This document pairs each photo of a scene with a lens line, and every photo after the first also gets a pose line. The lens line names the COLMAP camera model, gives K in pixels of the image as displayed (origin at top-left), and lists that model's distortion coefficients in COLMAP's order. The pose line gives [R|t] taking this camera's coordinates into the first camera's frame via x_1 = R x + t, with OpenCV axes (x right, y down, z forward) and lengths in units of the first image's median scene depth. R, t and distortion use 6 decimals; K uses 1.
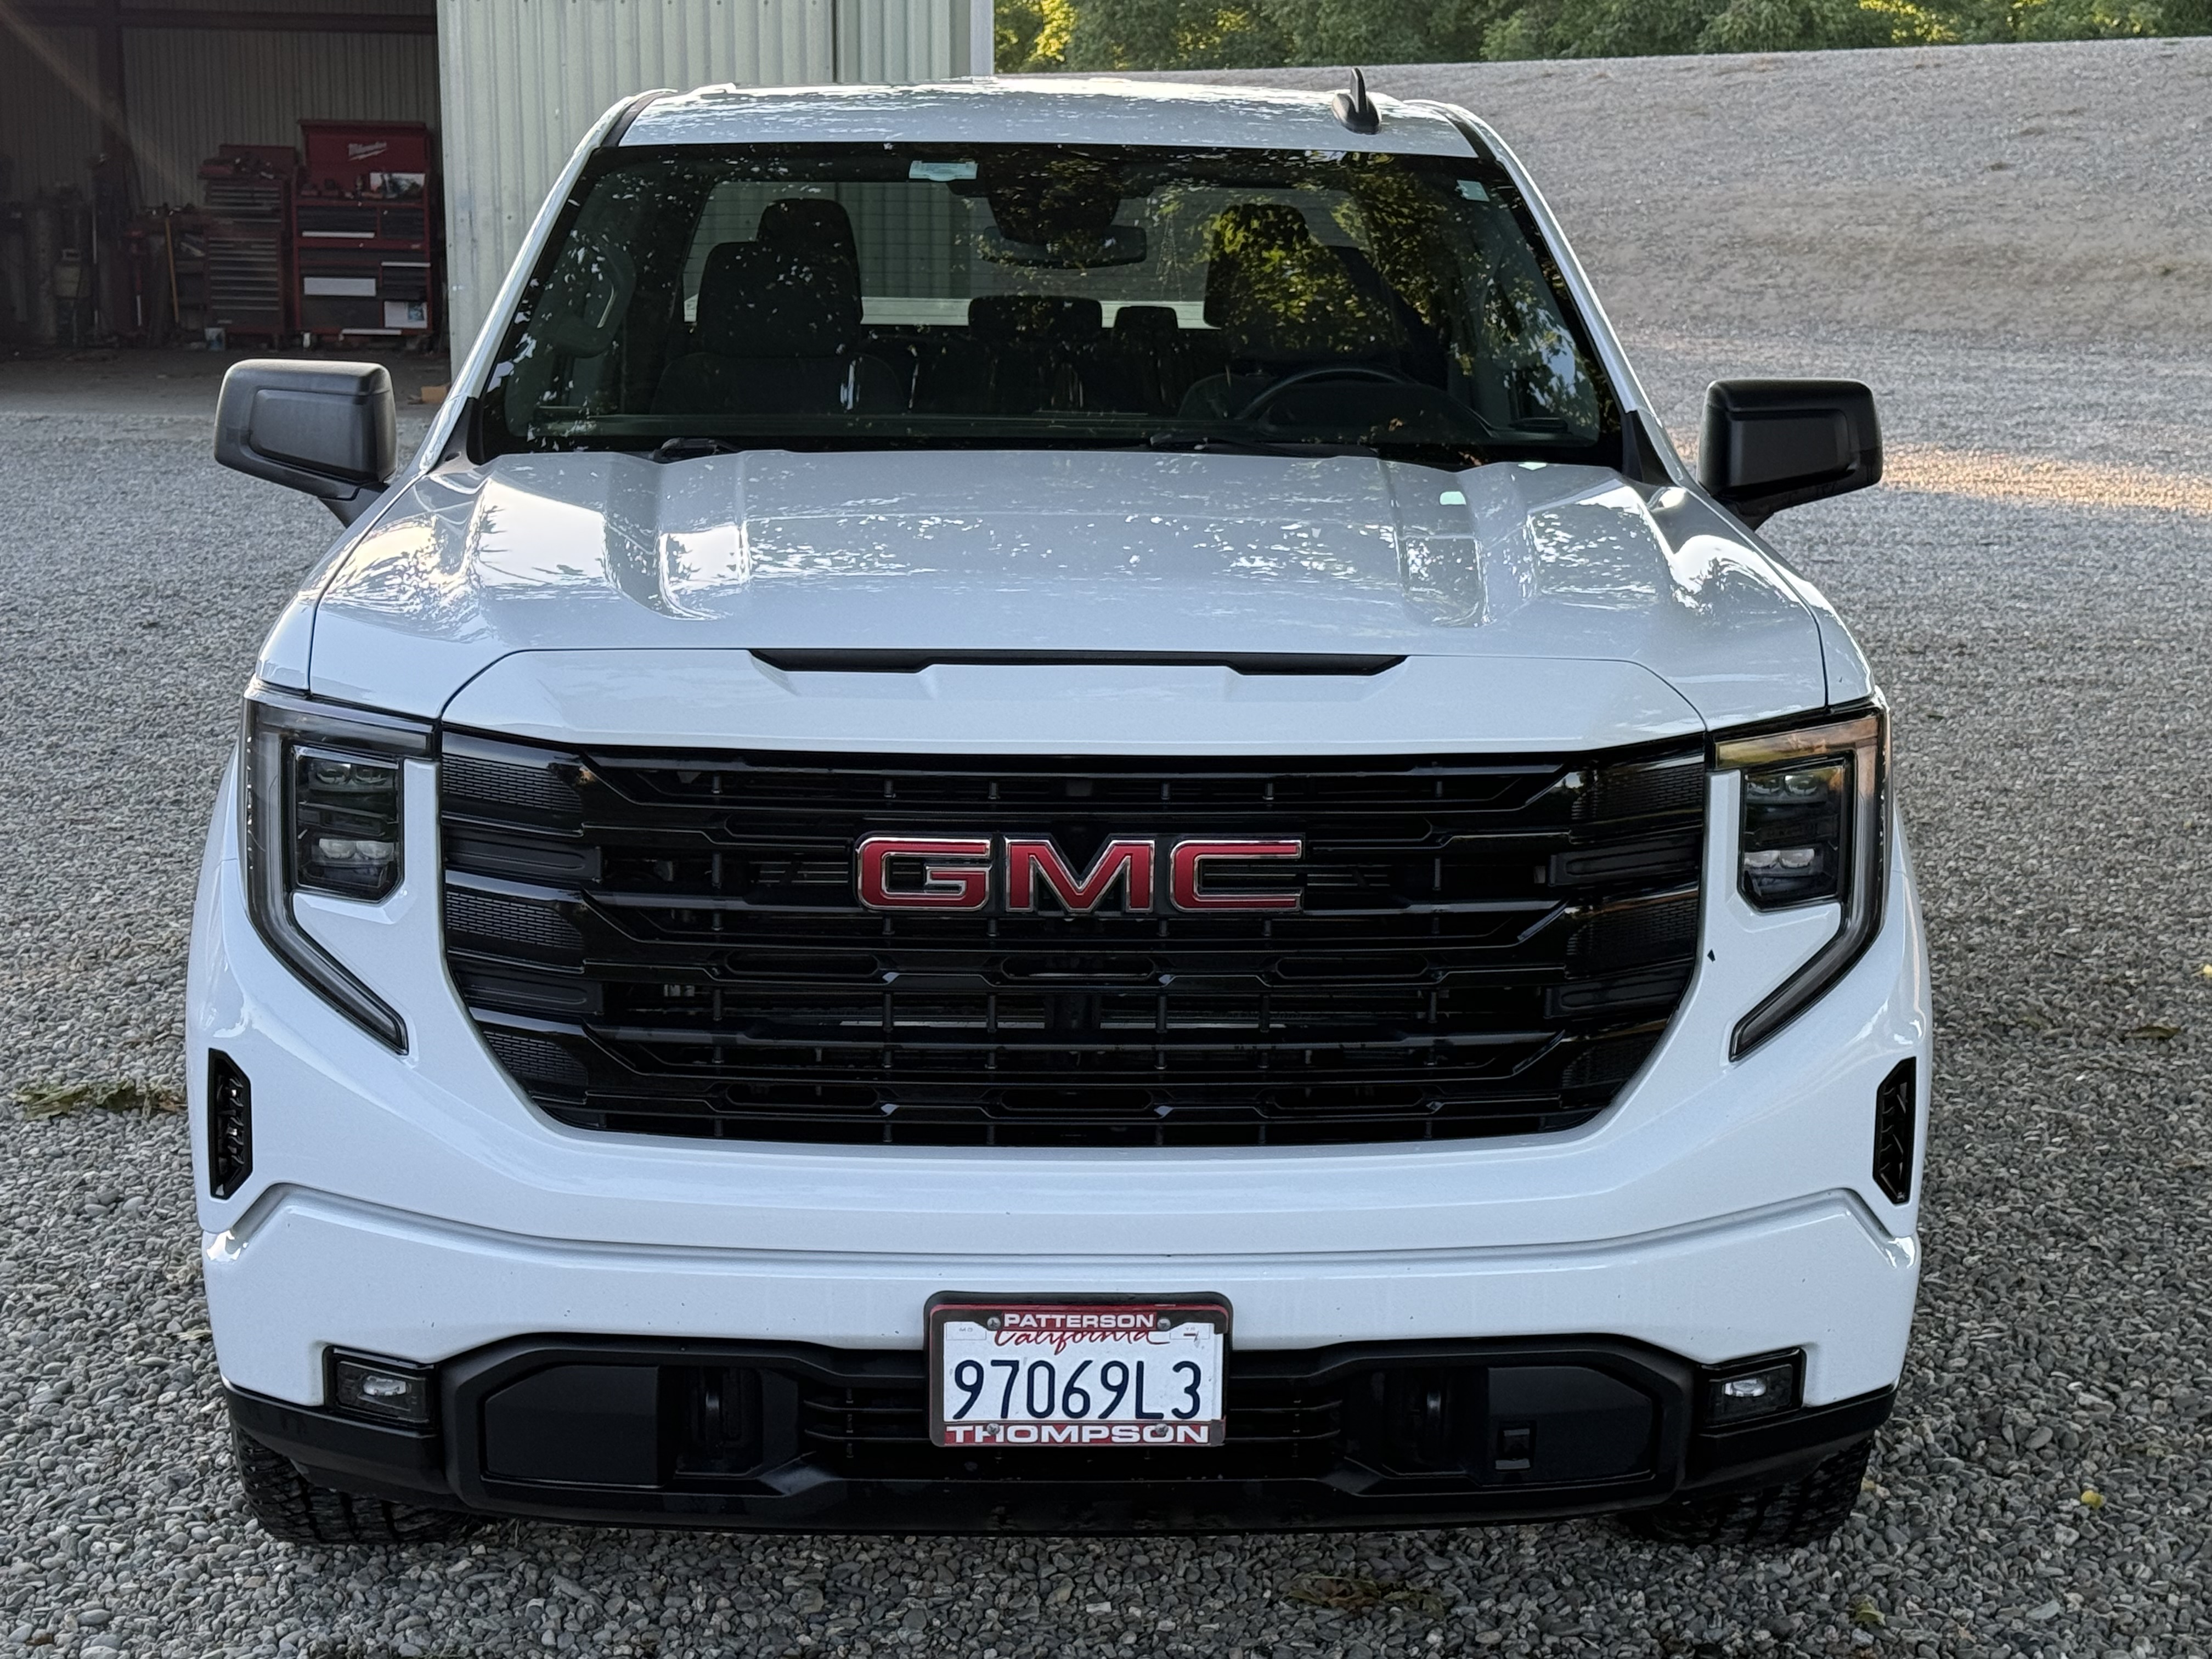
lens RADIAL K [[3625.1, 0, 1105.4], [0, 3625.1, 829.9], [0, 0, 1]] dist [0.212728, 0.000000]
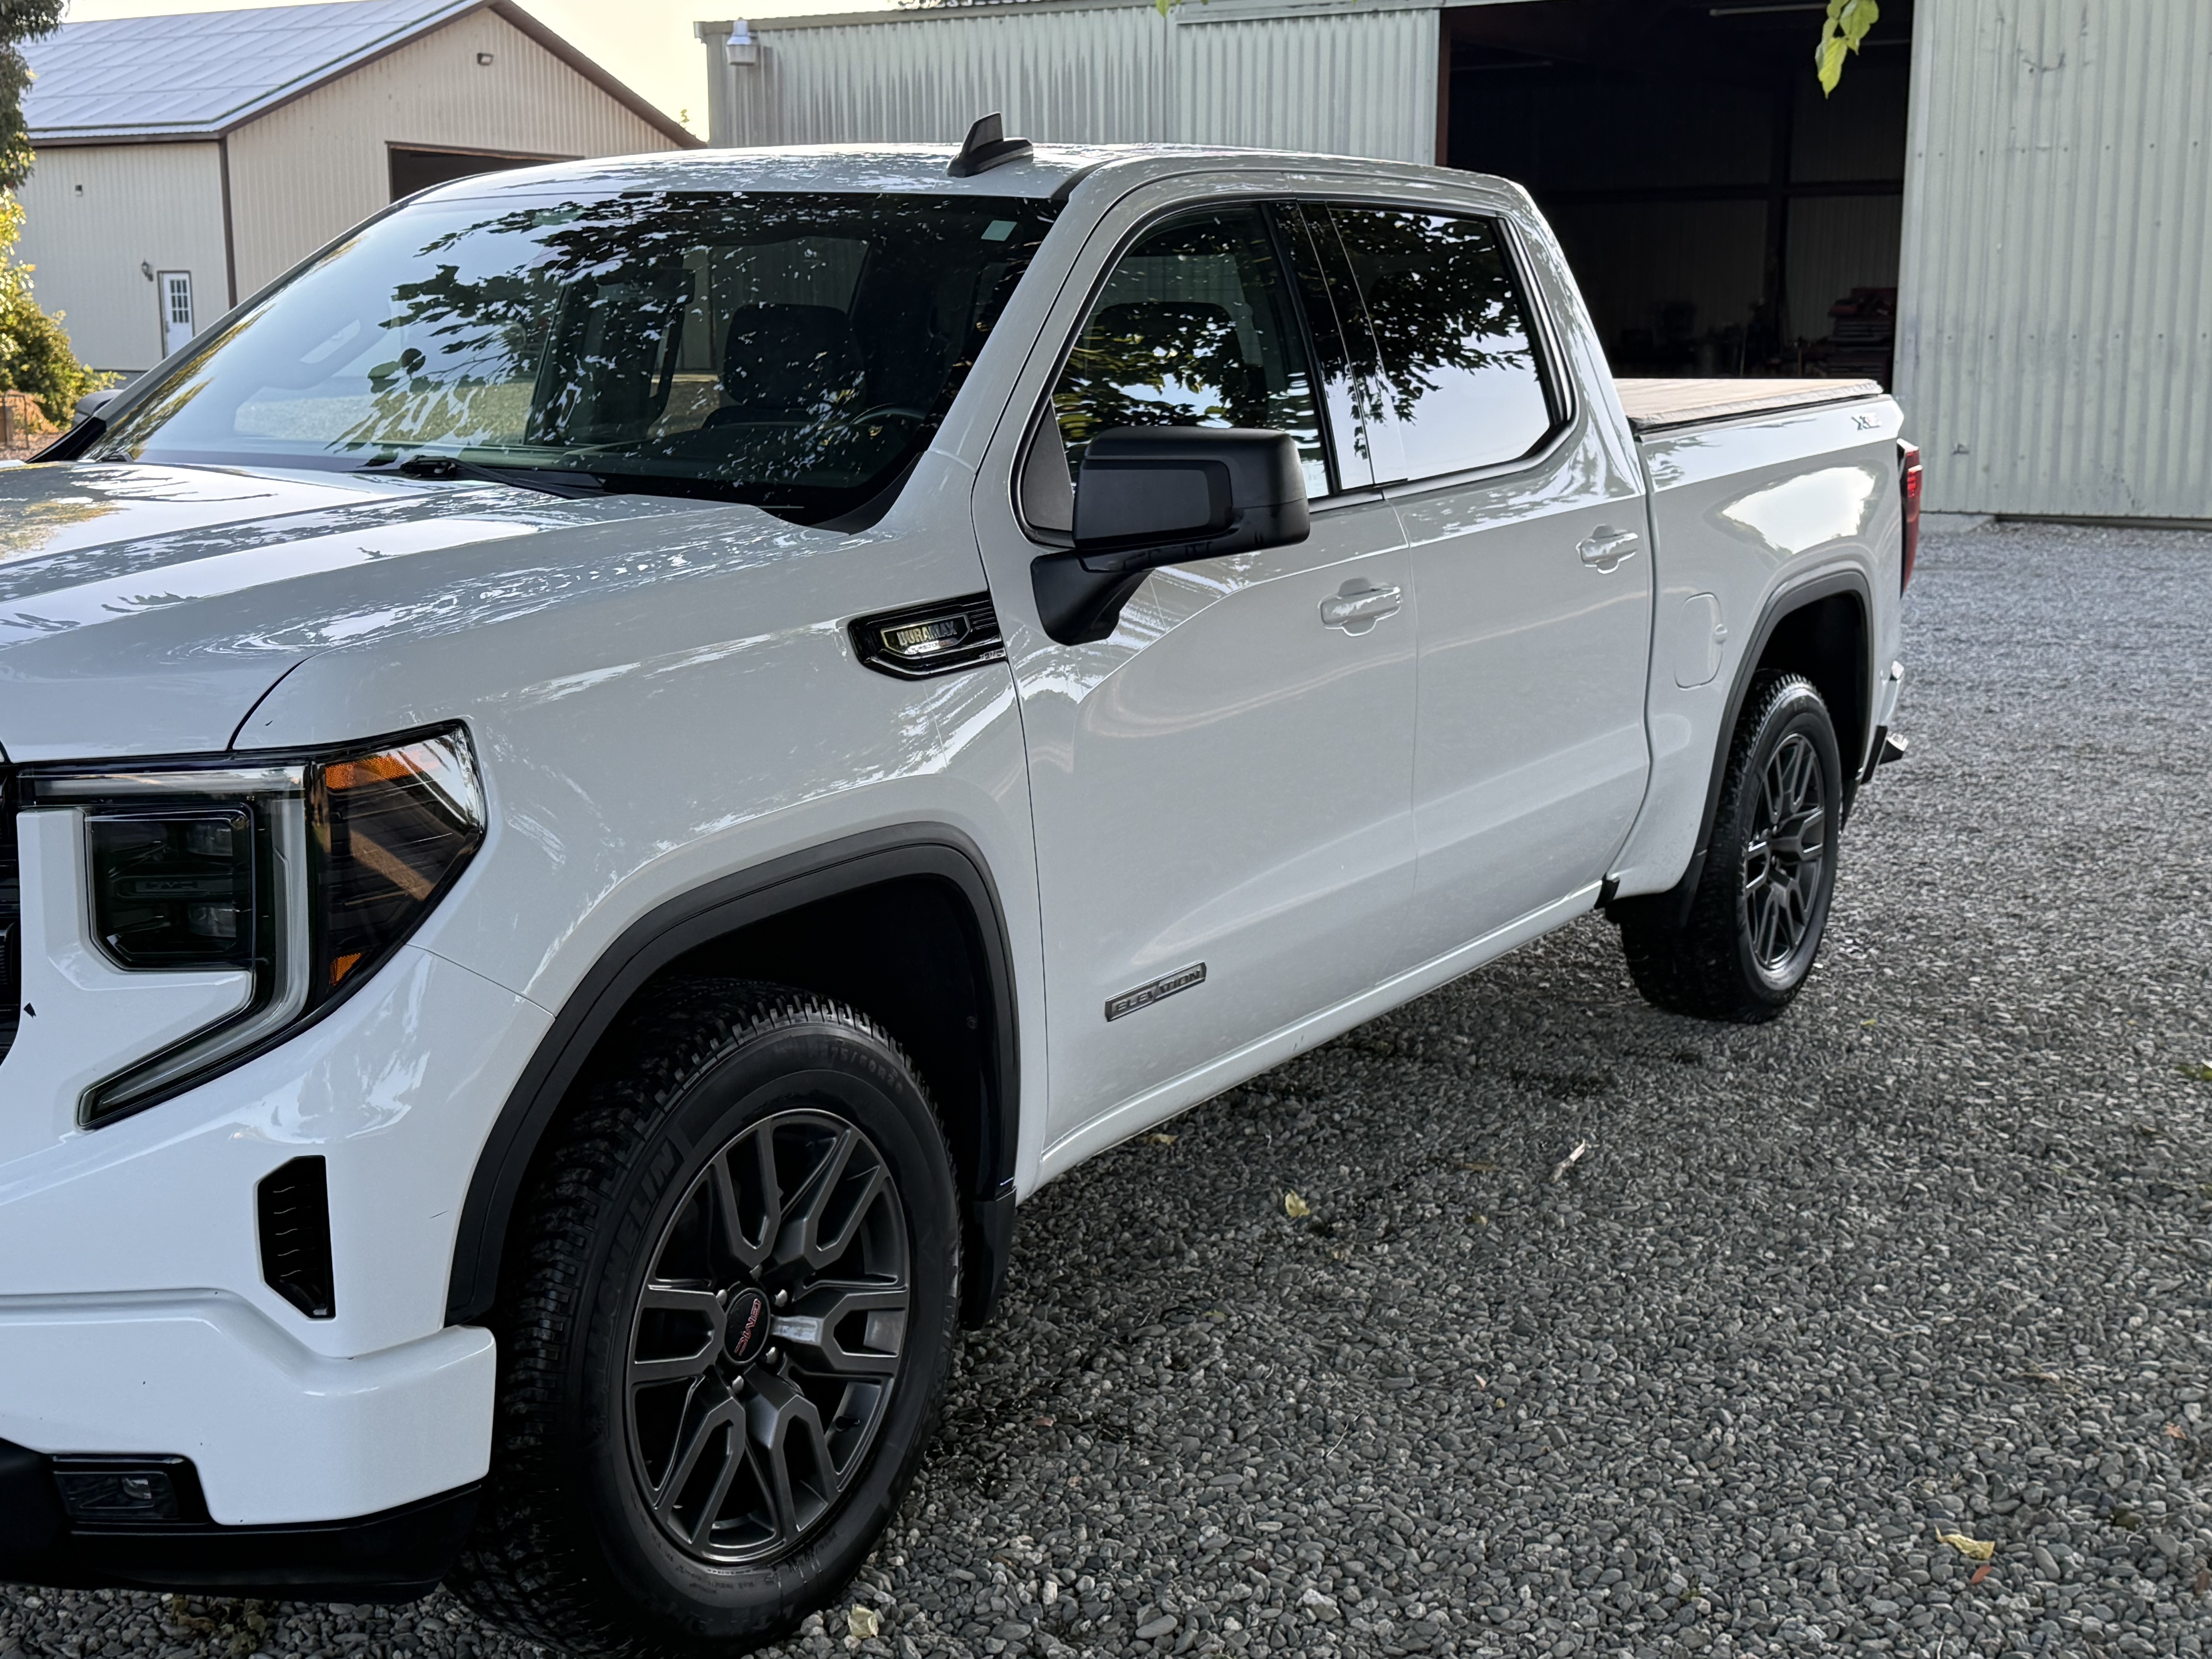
lens RADIAL K [[2876.2, 0, 1104.7], [0, 2876.2, 827.3], [0, 0, 1]] dist [0.037659, 0.000000]
pose [[0.839971, 0.089287, -0.535236, 0.204953], [-0.091240, 0.995566, 0.022891, -0.013732], [0.534906, 0.029607, 0.844393, 0.141783]]
